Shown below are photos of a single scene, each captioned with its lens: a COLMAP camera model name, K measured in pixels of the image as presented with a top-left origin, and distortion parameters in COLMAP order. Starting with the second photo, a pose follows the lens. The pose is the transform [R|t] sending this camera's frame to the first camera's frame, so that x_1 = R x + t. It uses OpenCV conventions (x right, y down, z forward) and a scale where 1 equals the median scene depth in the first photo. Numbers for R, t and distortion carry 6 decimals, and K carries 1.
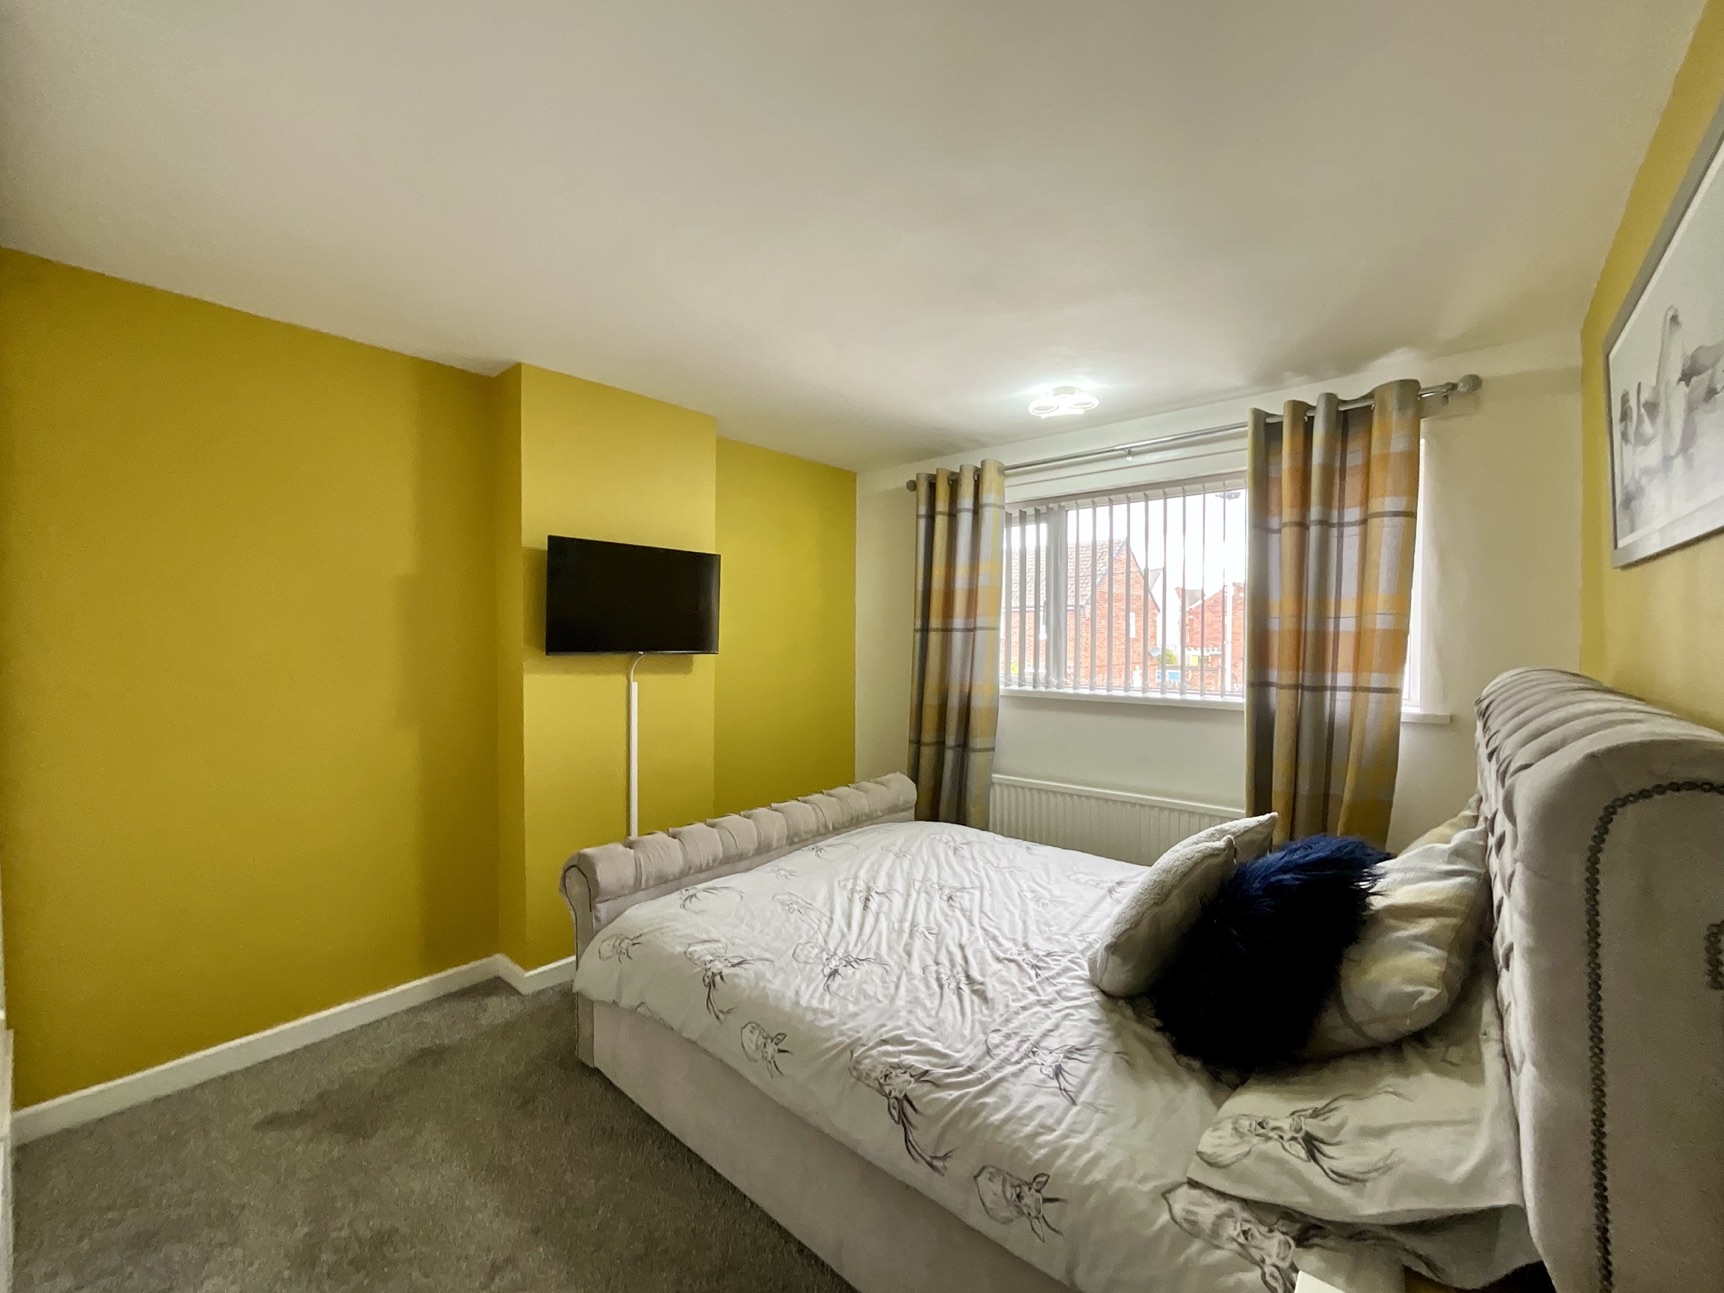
lens RADIAL K [[701.0, 0, 862.0], [0, 701.0, 646.3], [0, 0, 1]] dist [-0.004047, 0.001840]
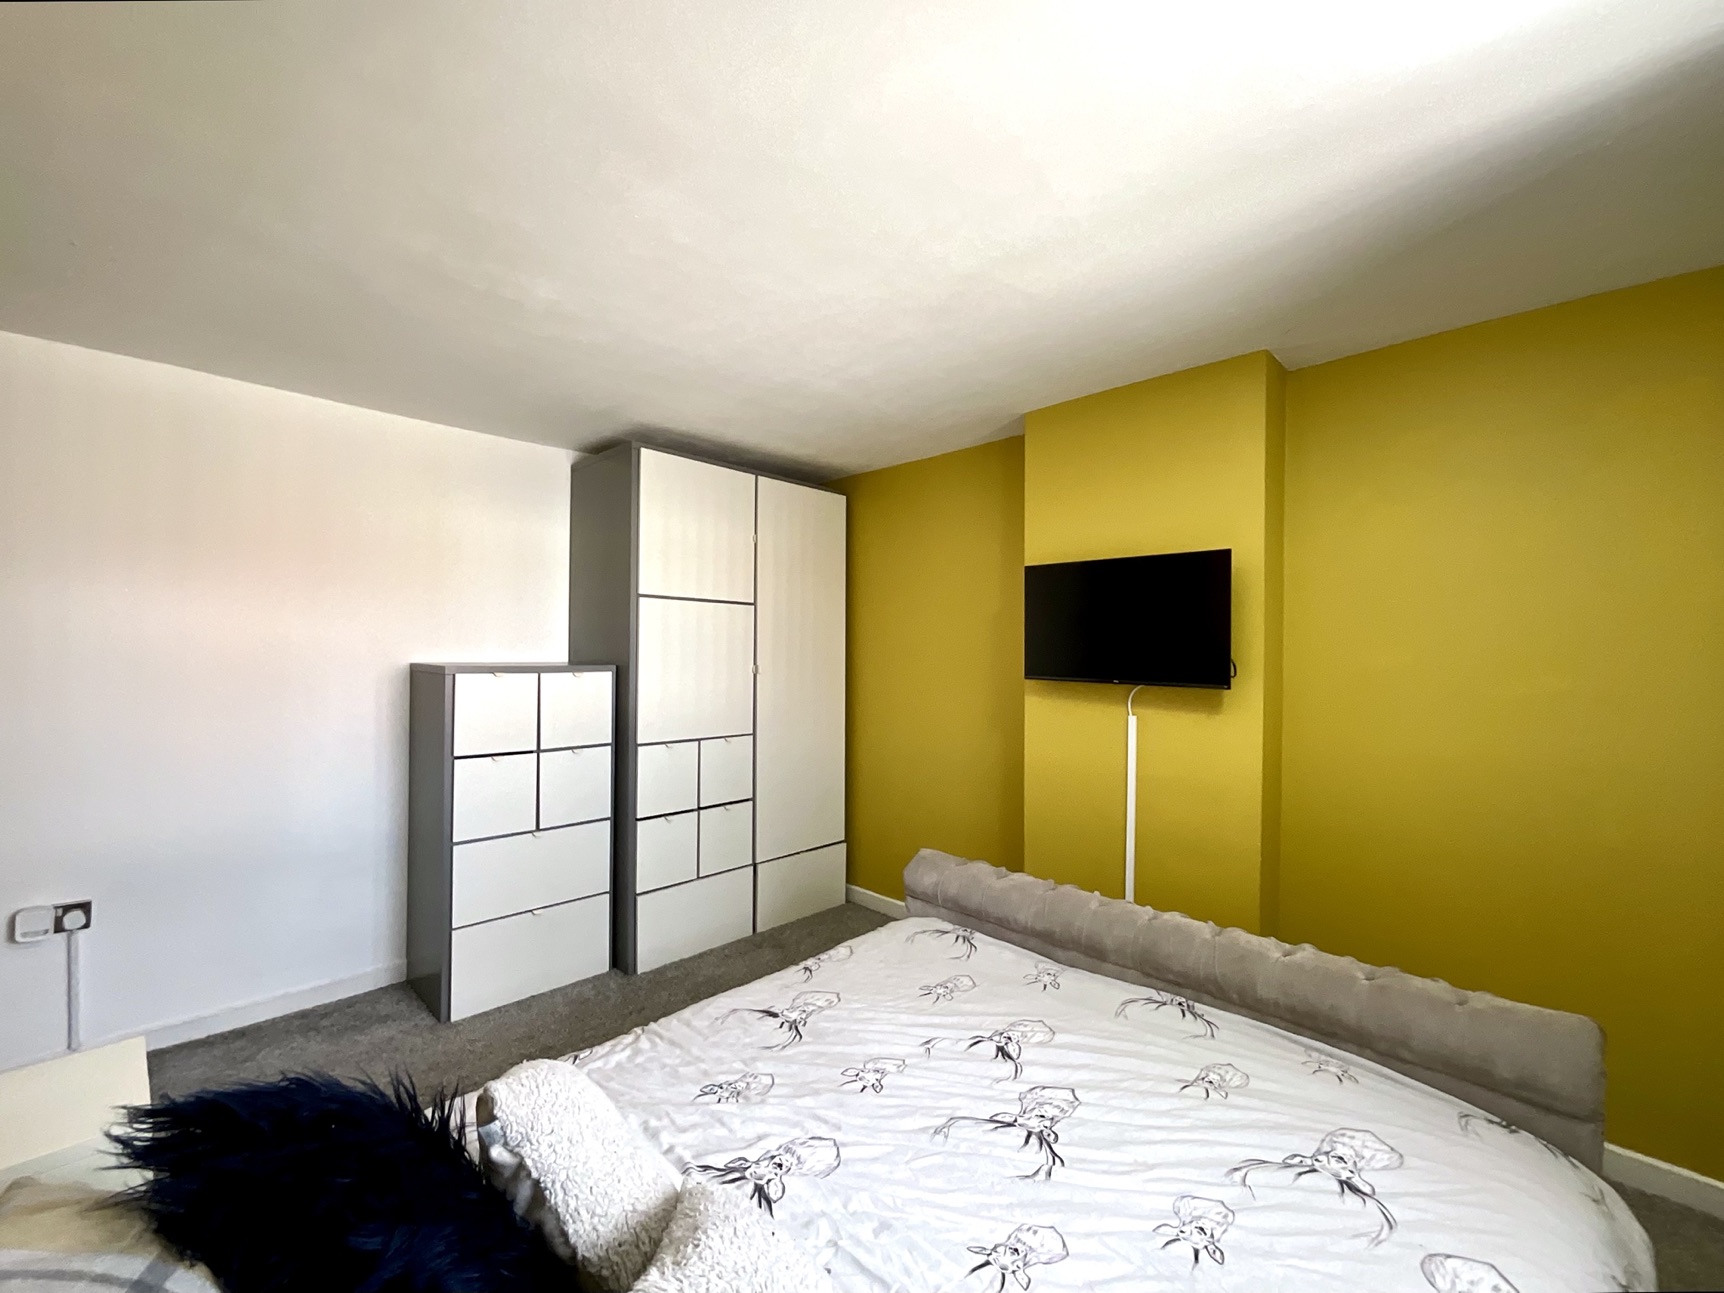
lens RADIAL K [[701.0, 0, 859.9], [0, 701.0, 647.0], [0, 0, 1]] dist [-0.004047, 0.001840]
pose [[-0.050120, -0.001738, -0.998742, 0.678086], [-0.029467, 0.999566, -0.000261, -0.030296], [0.998308, 0.029417, -0.050149, 0.857966]]
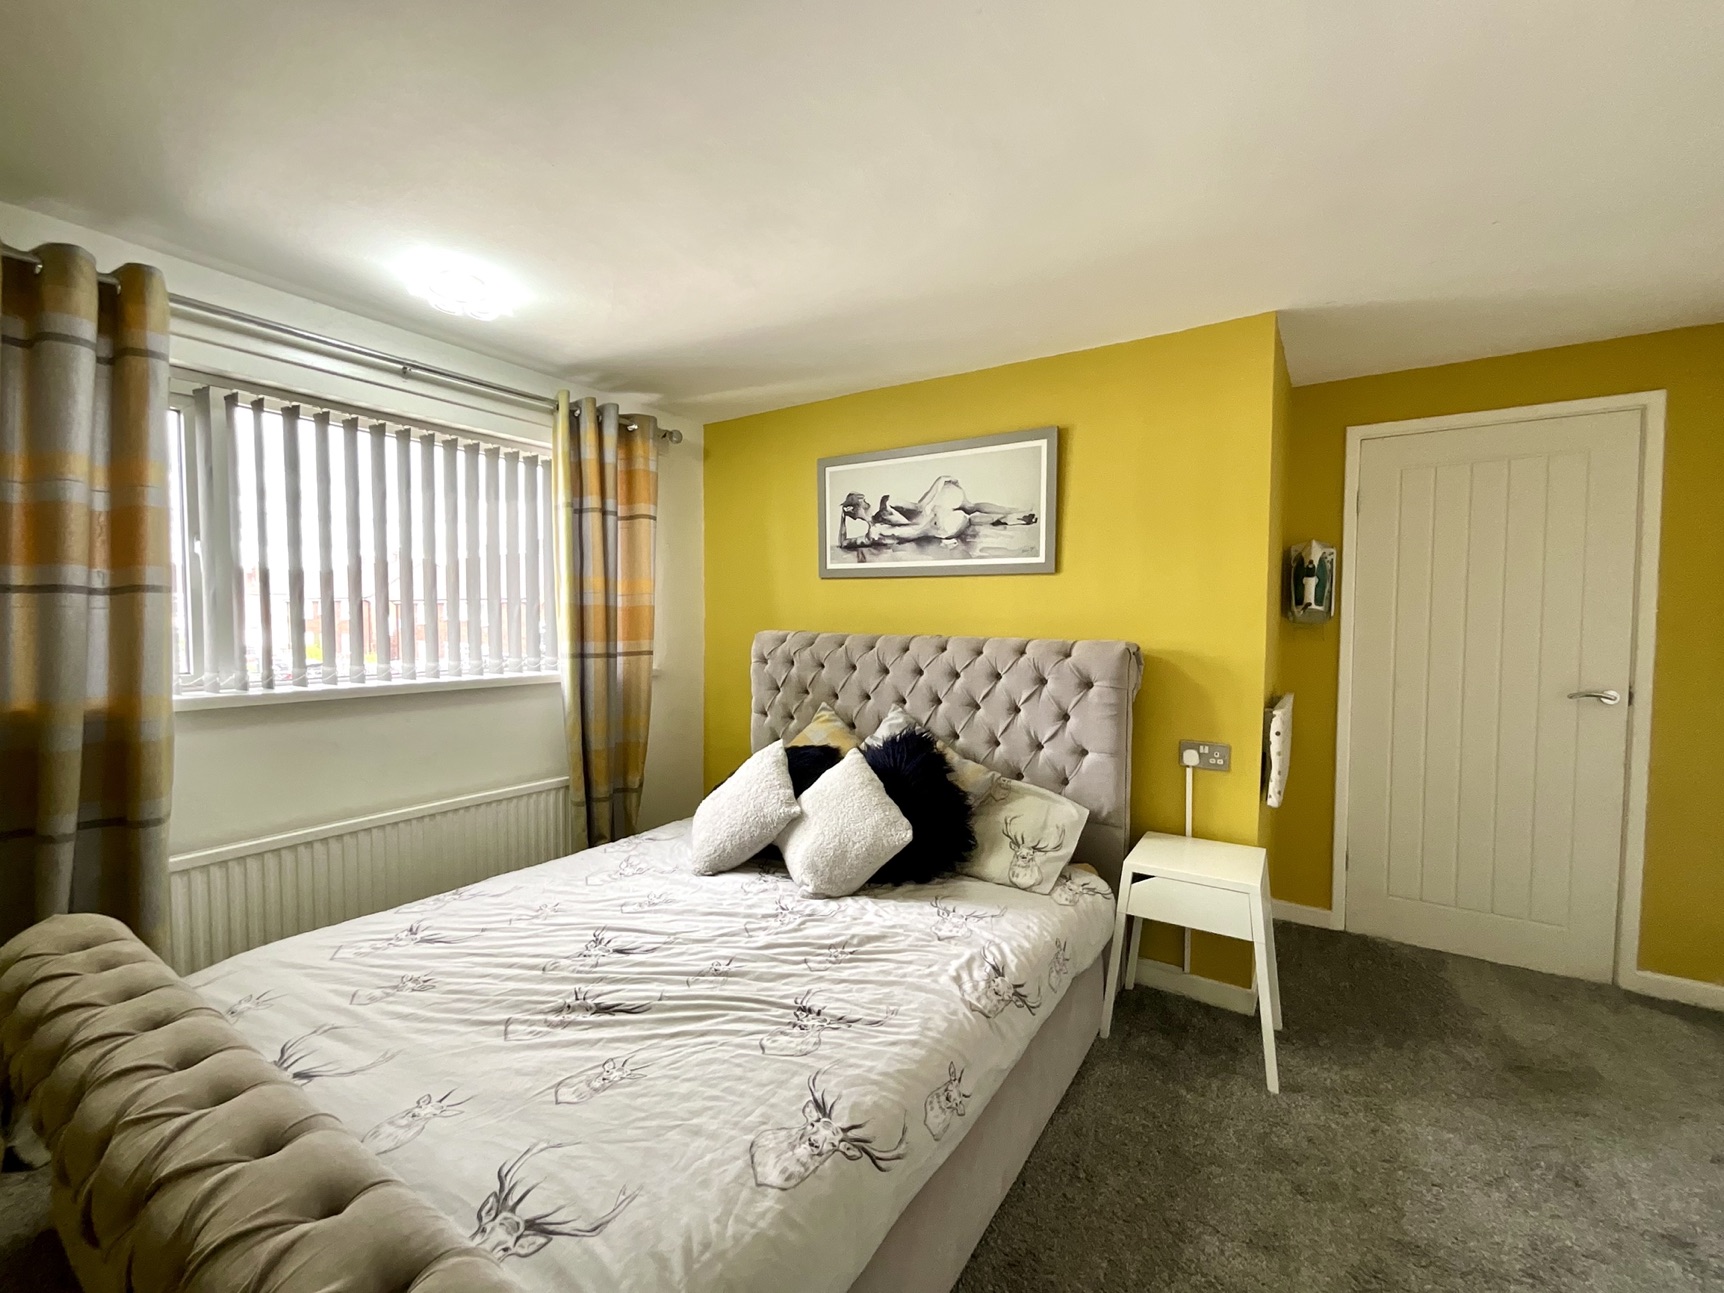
lens RADIAL K [[701.0, 0, 861.5], [0, 701.0, 648.2], [0, 0, 1]] dist [-0.004047, 0.001840]
pose [[-0.125847, -0.039855, 0.991249, -0.613472], [0.010569, 0.999082, 0.041512, 0.004297], [-0.991993, 0.015701, -0.125311, 0.797537]]
